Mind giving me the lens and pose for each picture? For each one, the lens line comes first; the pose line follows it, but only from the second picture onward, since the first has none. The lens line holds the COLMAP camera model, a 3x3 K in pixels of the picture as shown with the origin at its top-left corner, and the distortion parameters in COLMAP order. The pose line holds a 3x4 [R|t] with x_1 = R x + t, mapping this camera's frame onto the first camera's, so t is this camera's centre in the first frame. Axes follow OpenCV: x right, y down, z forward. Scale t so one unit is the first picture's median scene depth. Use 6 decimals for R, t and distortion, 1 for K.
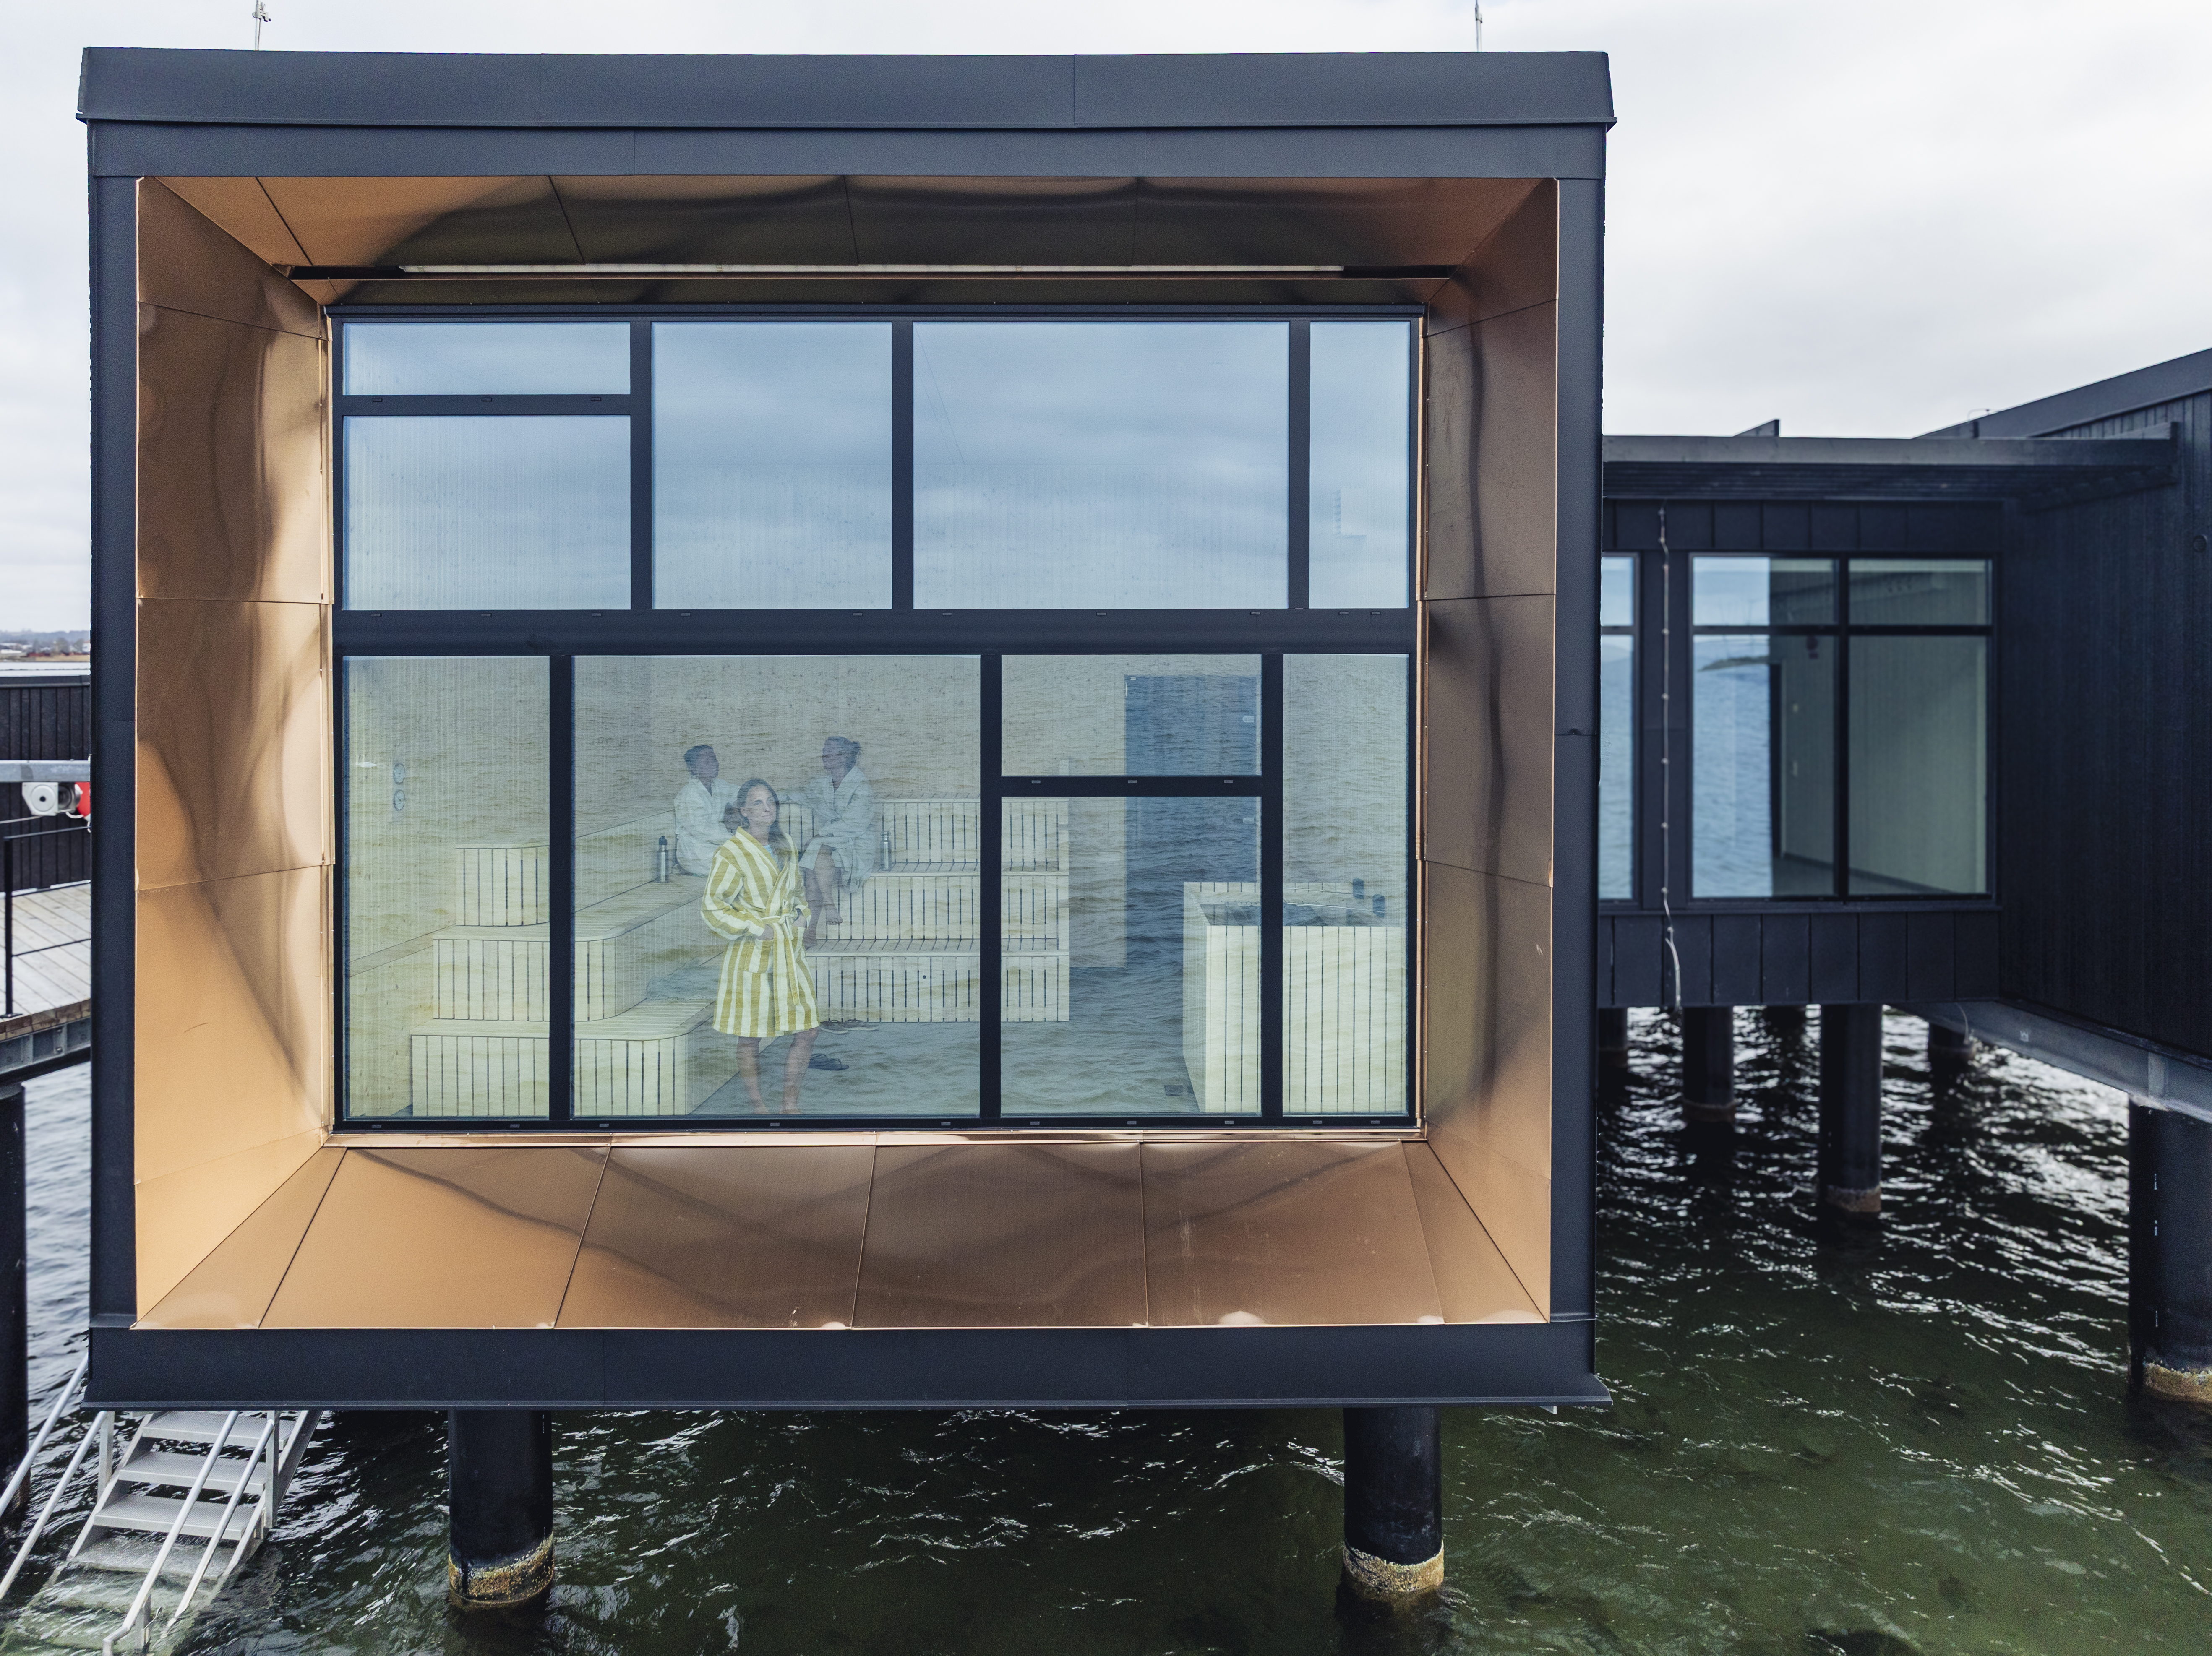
lens RADIAL K [[1503.1, 0, 1112.4], [0, 1503.1, 670.1], [0, 0, 1]] dist [-0.006246, -0.003492]
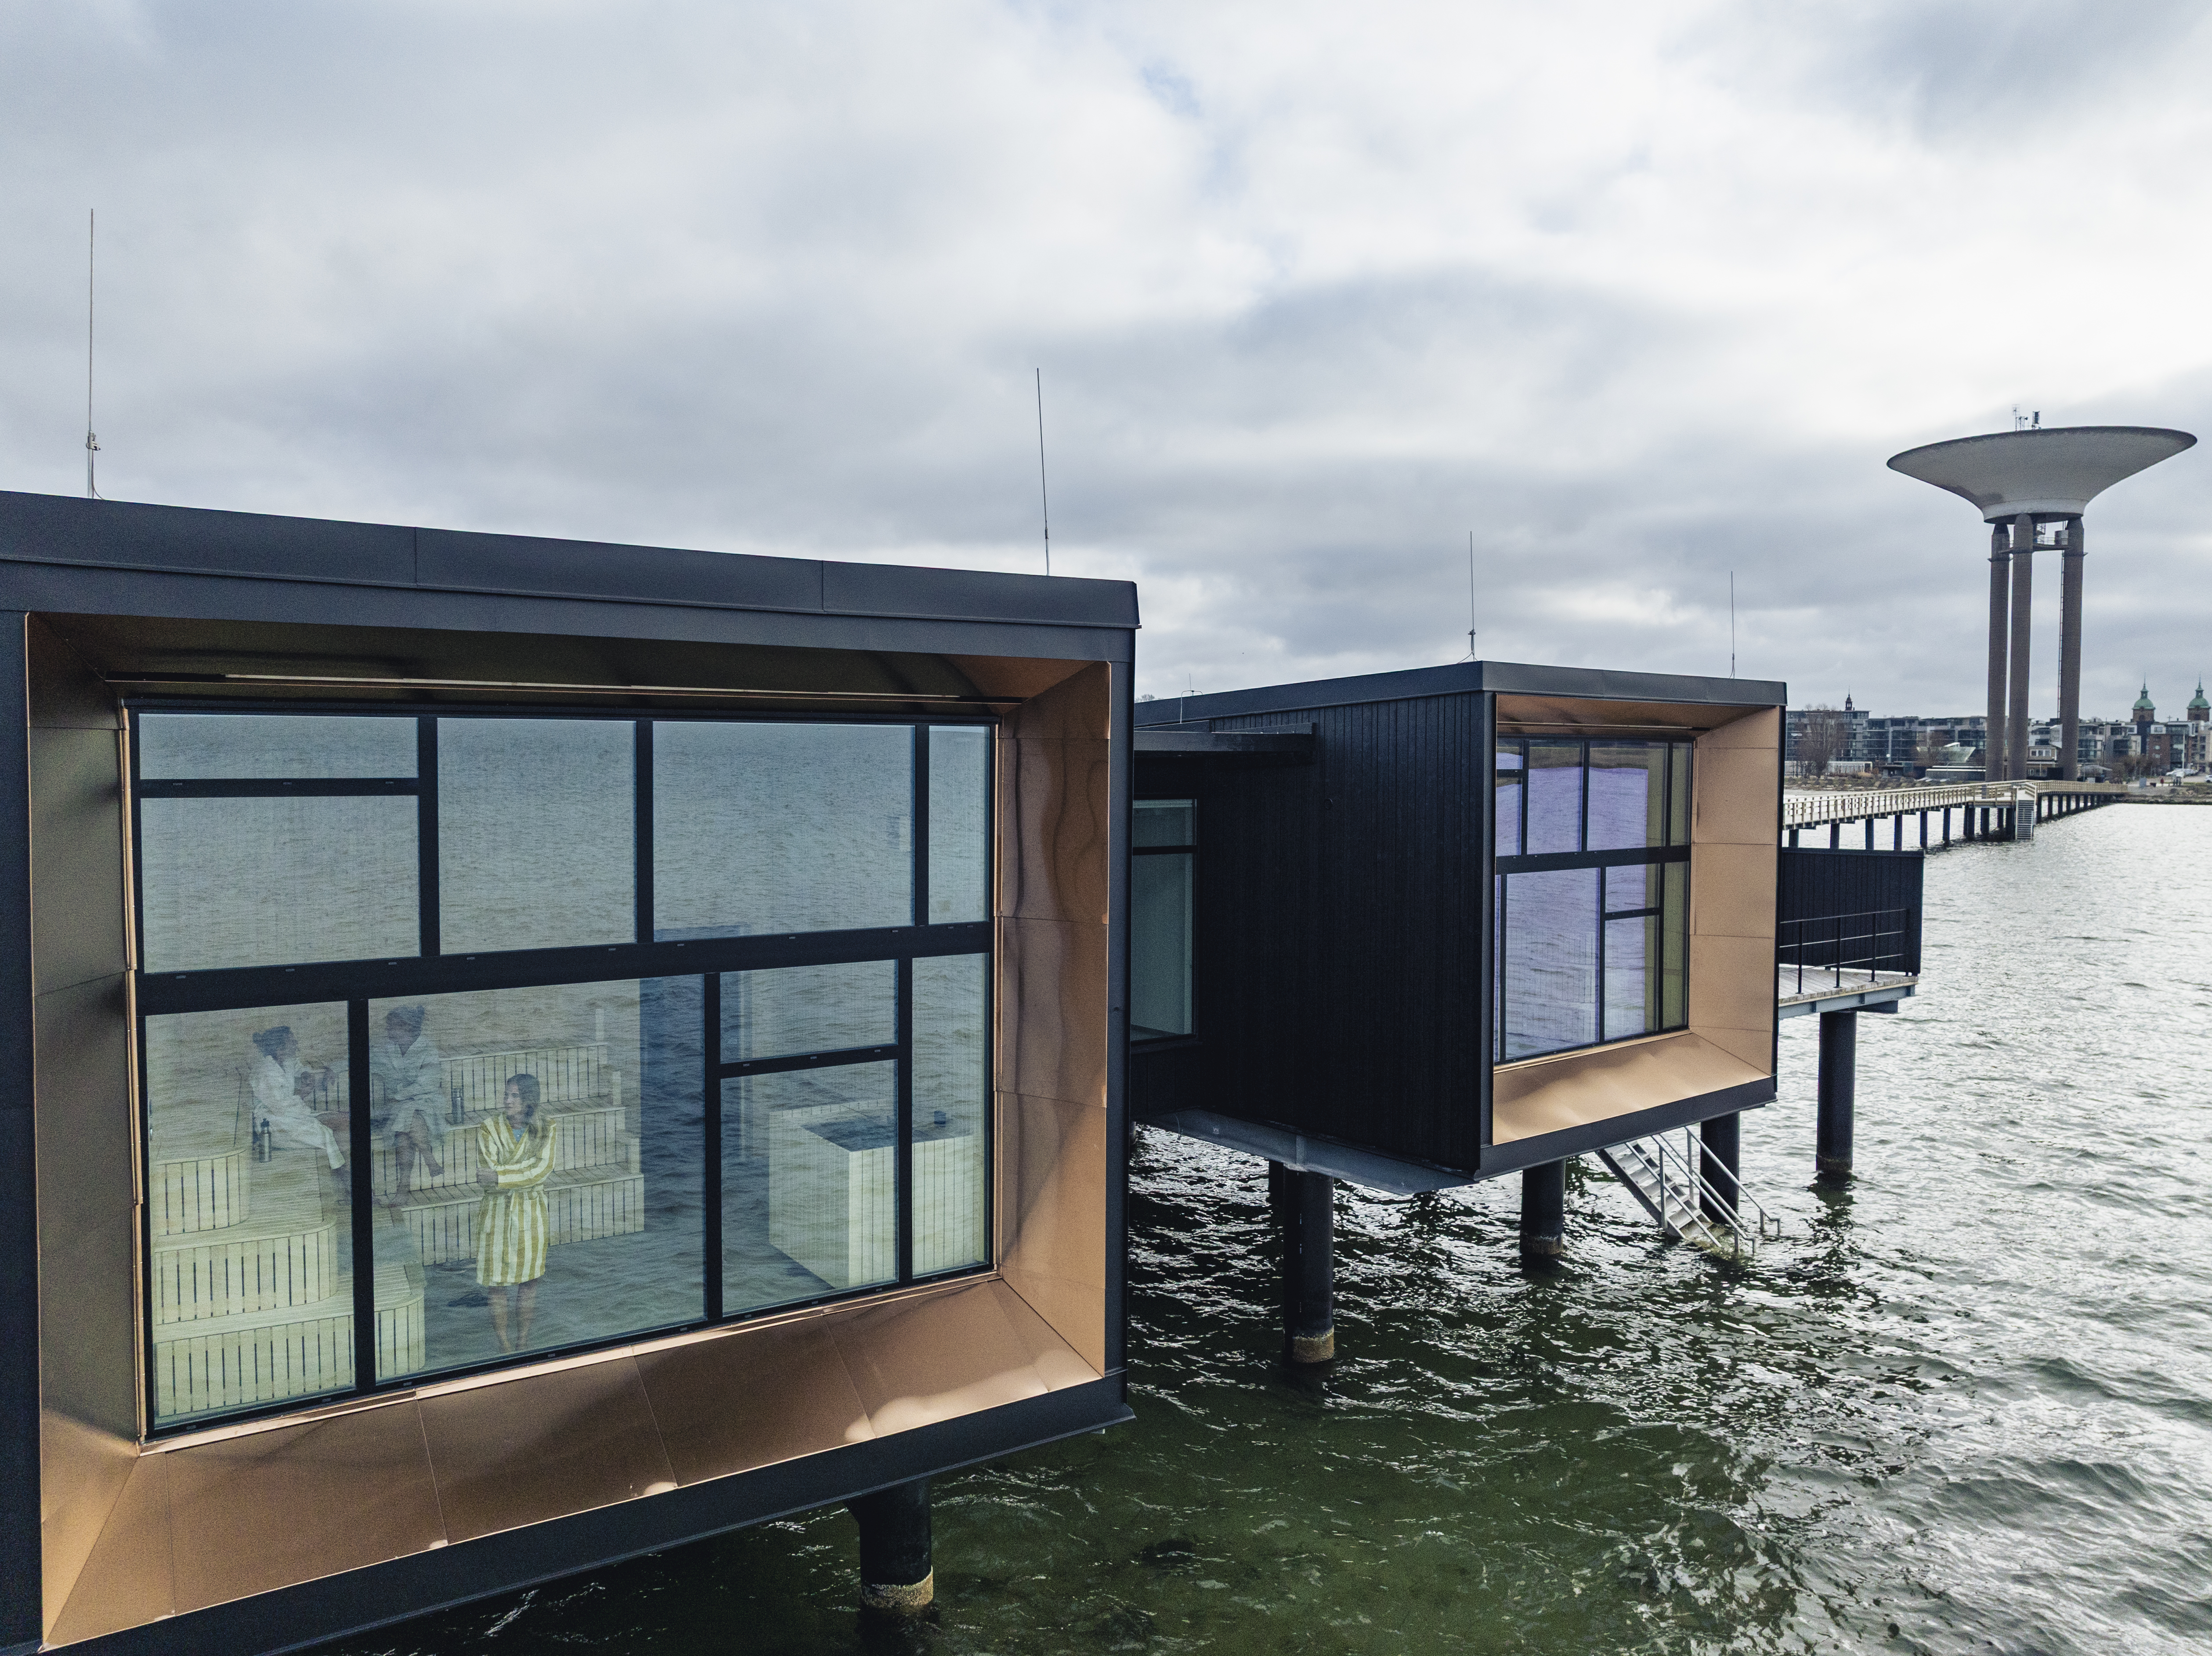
lens RADIAL K [[1511.0, 0, 1083.0], [0, 1511.0, 829.5], [0, 0, 1]] dist [-0.004941, 0.002048]
pose [[0.848646, -0.019167, 0.528614, -0.505283], [0.002380, 0.999472, 0.032419, -0.178331], [-0.528956, -0.026254, 0.848243, -0.301184]]
